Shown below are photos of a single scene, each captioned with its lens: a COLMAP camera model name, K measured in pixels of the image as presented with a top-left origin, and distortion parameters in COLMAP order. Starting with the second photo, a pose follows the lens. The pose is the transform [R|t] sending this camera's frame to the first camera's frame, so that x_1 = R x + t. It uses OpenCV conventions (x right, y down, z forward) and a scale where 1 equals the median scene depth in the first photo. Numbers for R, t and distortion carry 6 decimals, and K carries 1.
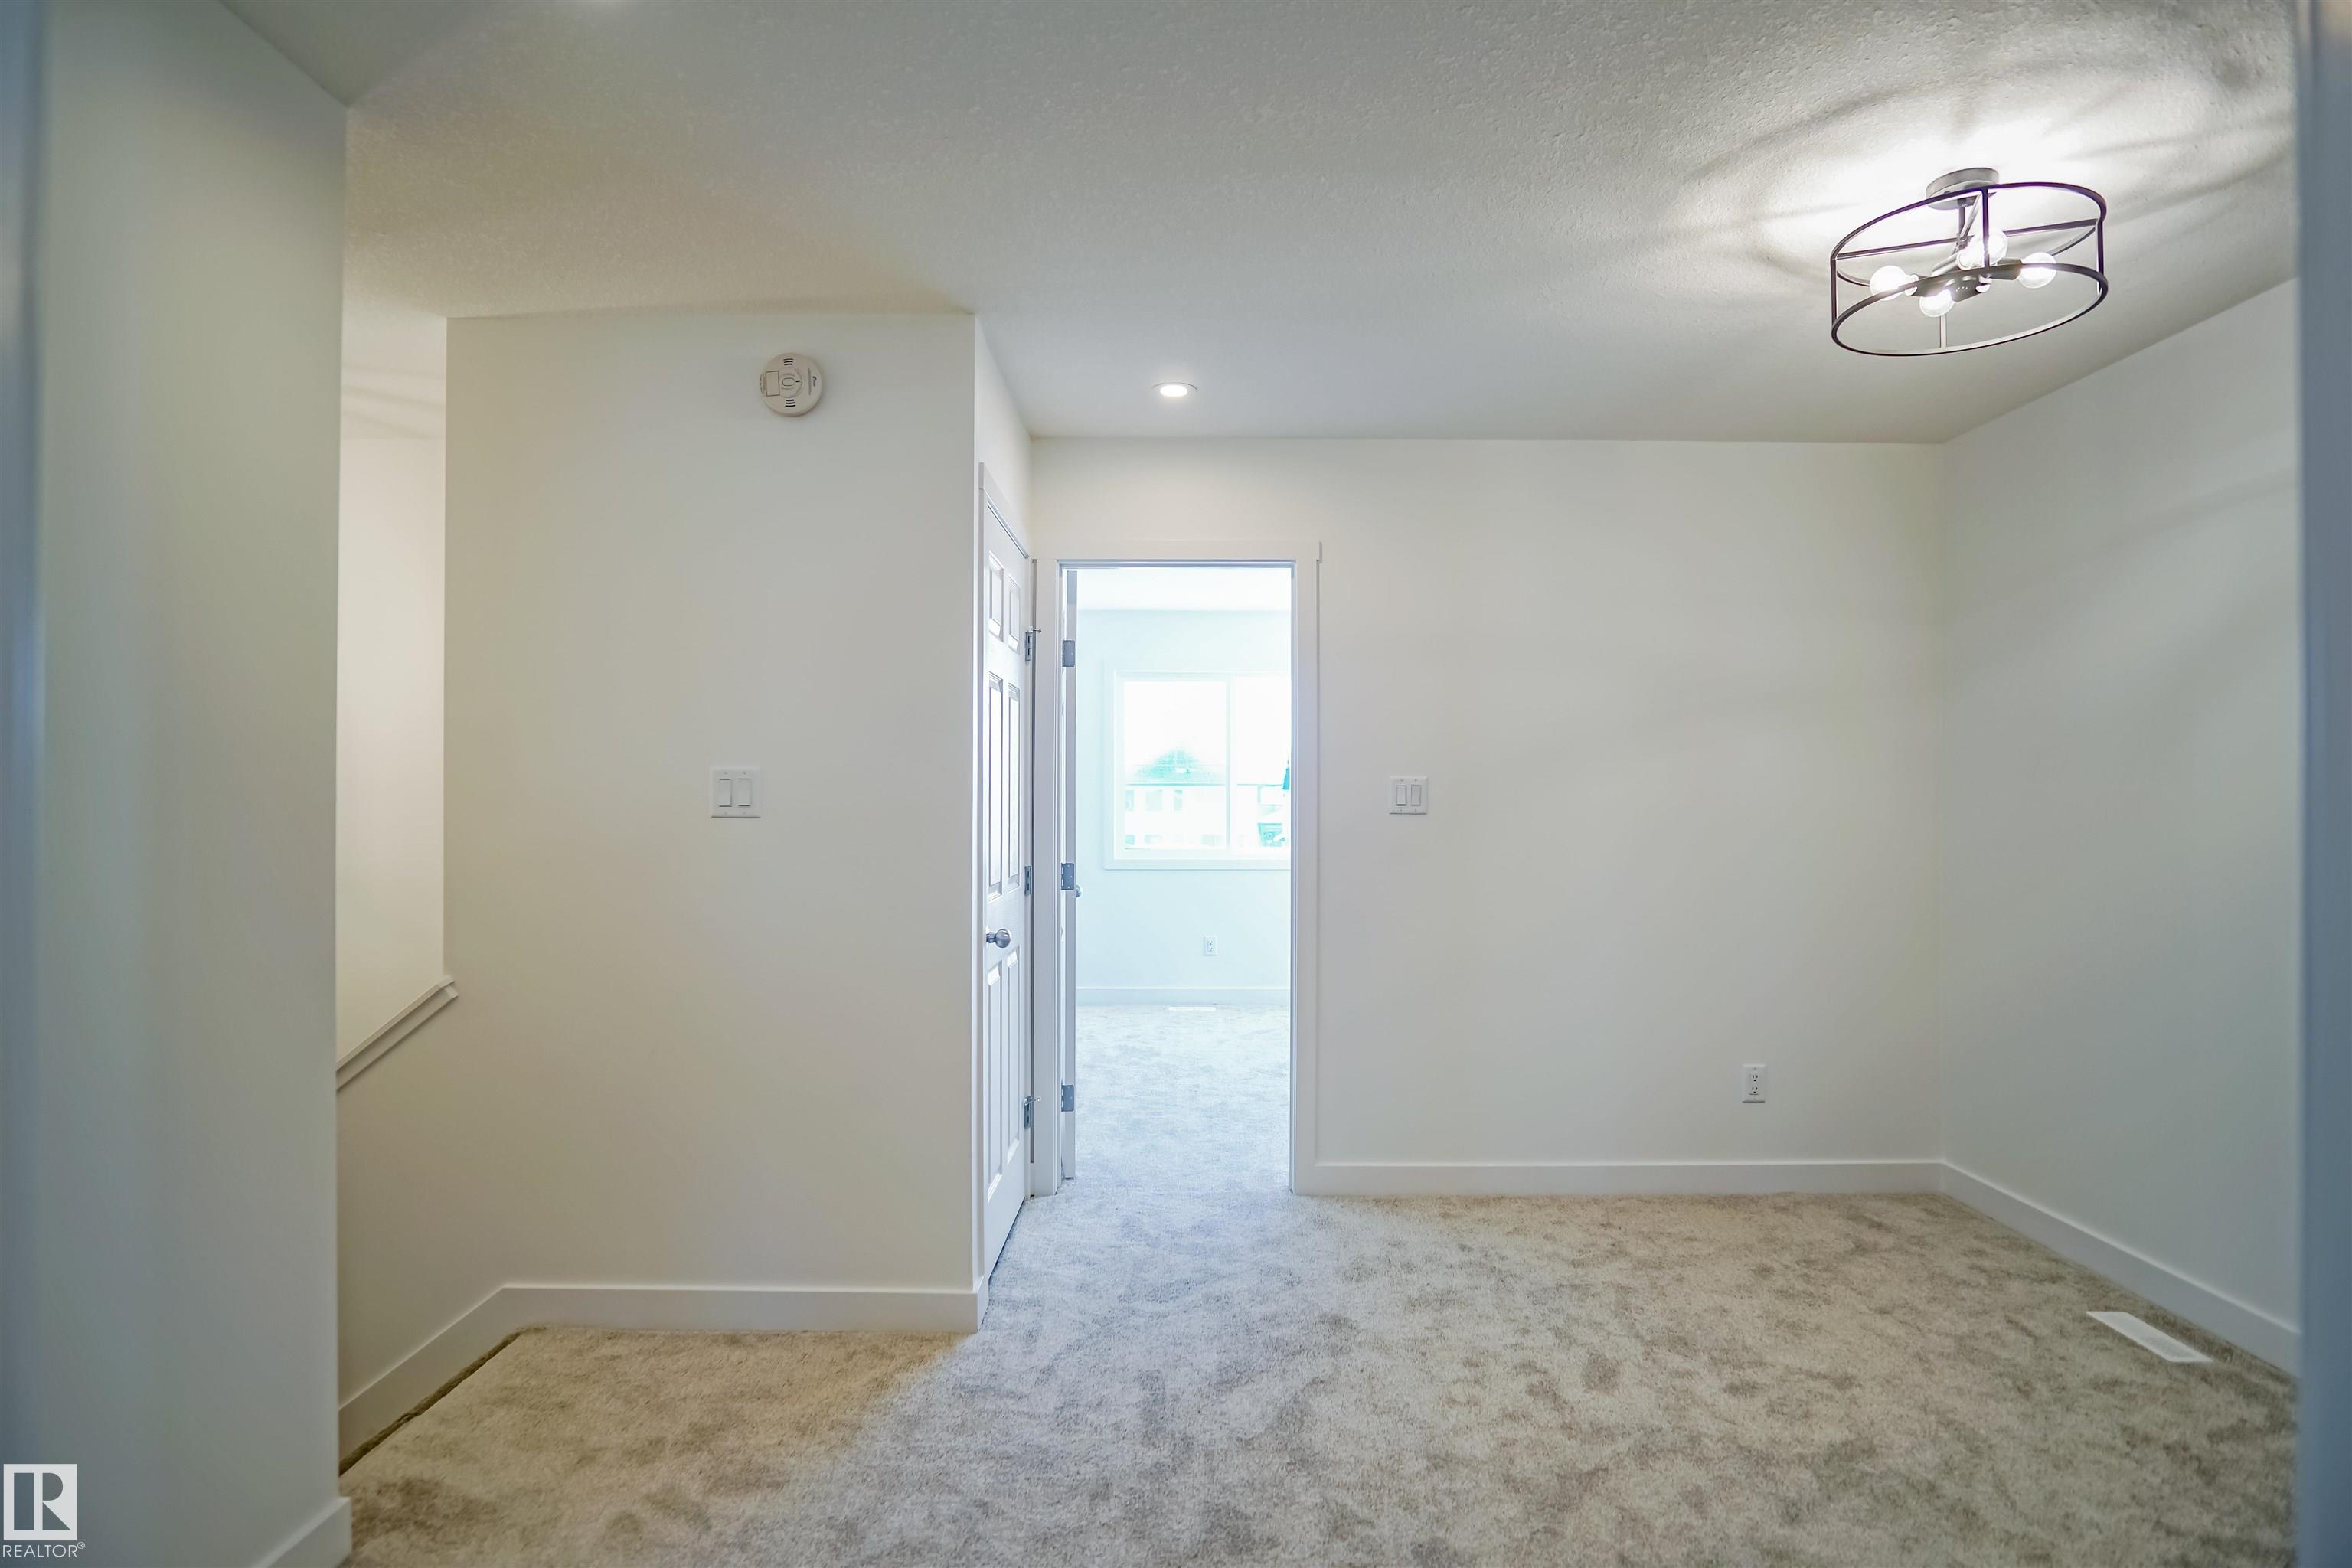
lens RADIAL K [[1272.2, 0, 1183.8], [0, 1272.2, 788.0], [0, 0, 1]] dist [-0.025729, 0.002326]
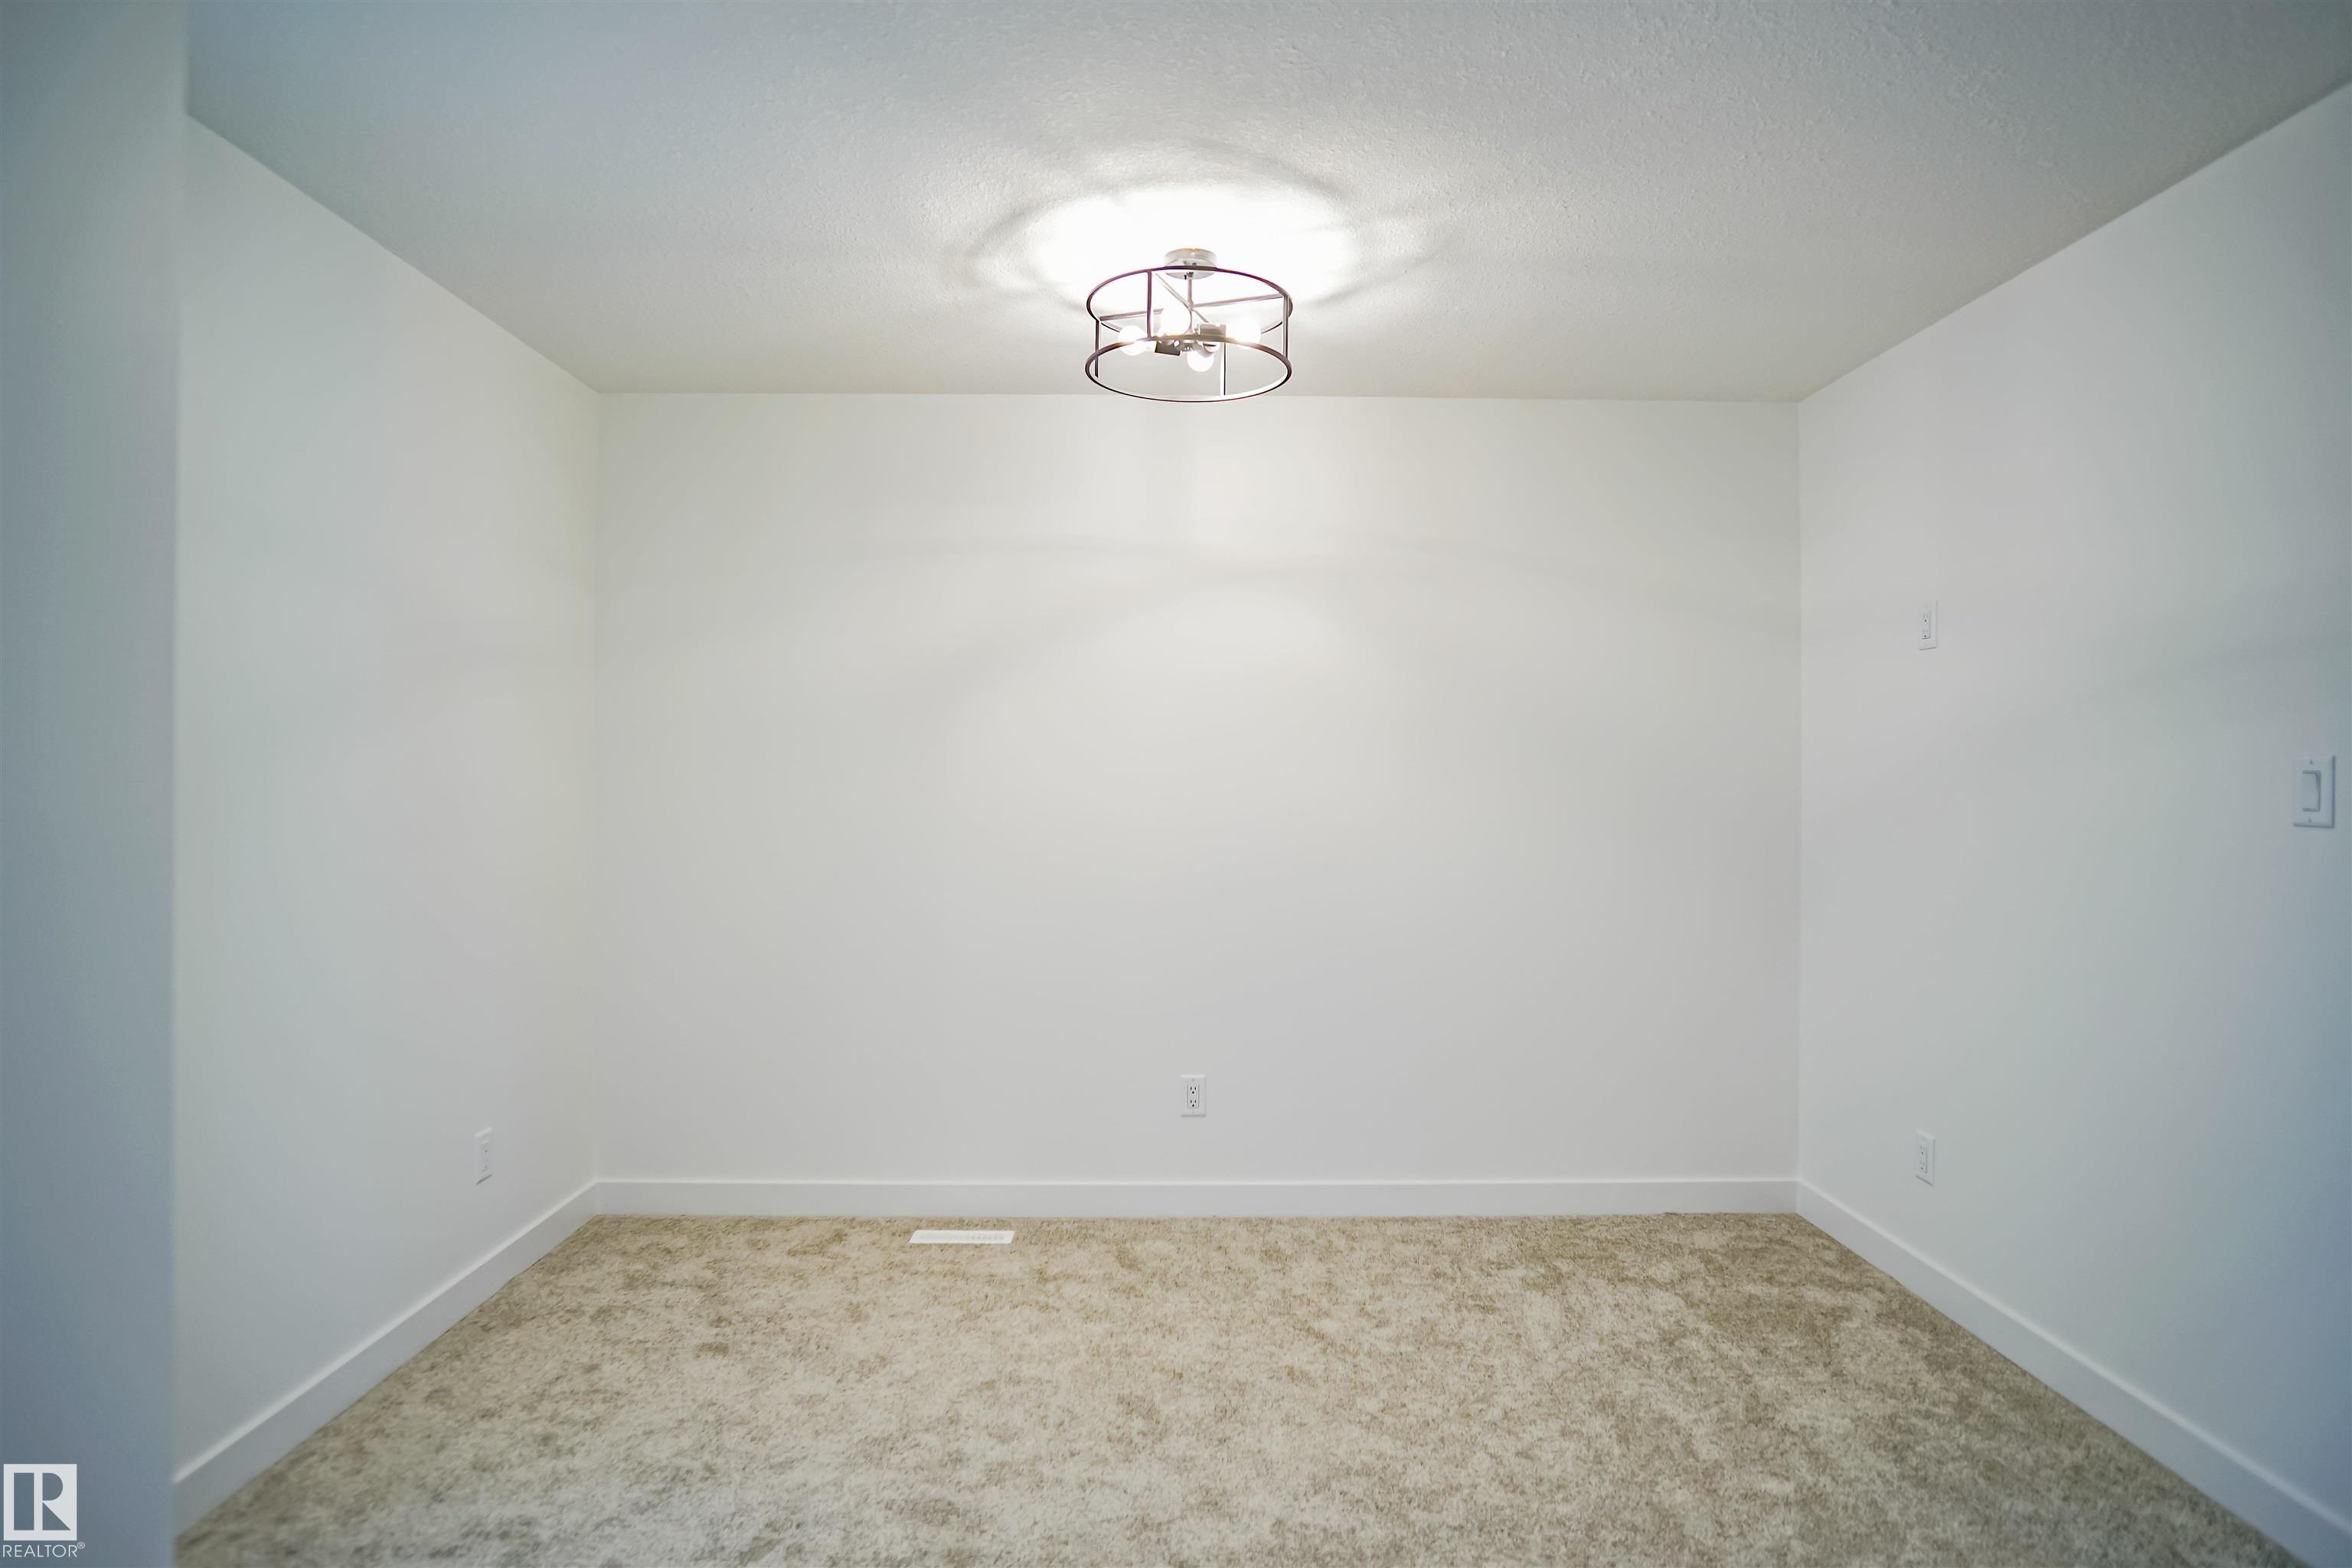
lens RADIAL K [[1272.2, 0, 1183.8], [0, 1272.2, 788.0], [0, 0, 1]] dist [-0.025729, 0.002326]
pose [[-0.014672, -0.009020, 0.999852, -0.458931], [-0.015738, 0.999838, 0.008789, -0.005448], [-0.999768, -0.015607, -0.014811, 0.846177]]
